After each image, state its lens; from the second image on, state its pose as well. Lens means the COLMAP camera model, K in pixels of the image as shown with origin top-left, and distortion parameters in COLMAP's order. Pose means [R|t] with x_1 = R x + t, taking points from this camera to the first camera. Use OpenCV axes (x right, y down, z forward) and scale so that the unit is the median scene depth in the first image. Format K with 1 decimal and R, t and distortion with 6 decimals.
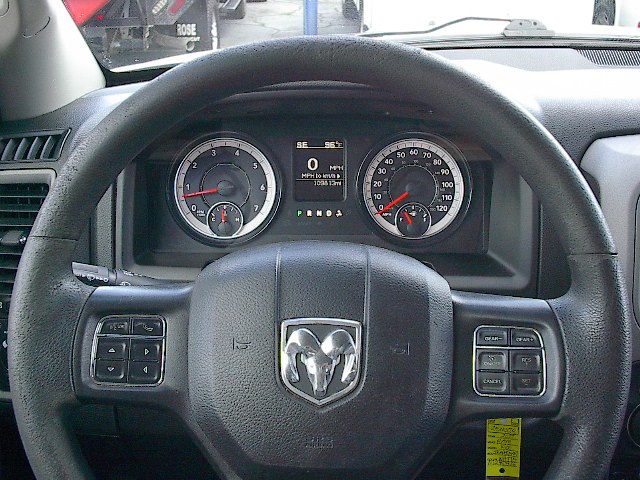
lens RADIAL K [[721.7, 0, 319.3], [0, 721.7, 238.8], [0, 0, 1]] dist [-0.117089, 0.000000]
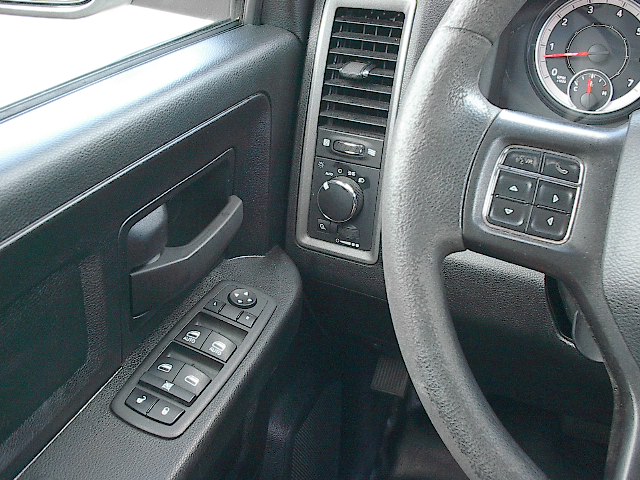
lens RADIAL K [[721.7, 0, 320.2], [0, 721.7, 241.3], [0, 0, 1]] dist [-0.117089, 0.000000]
pose [[0.932928, 0.194426, -0.303057, -0.234945], [-0.158901, 0.977600, 0.138018, 0.135972], [0.323103, -0.080605, 0.942925, 0.176155]]
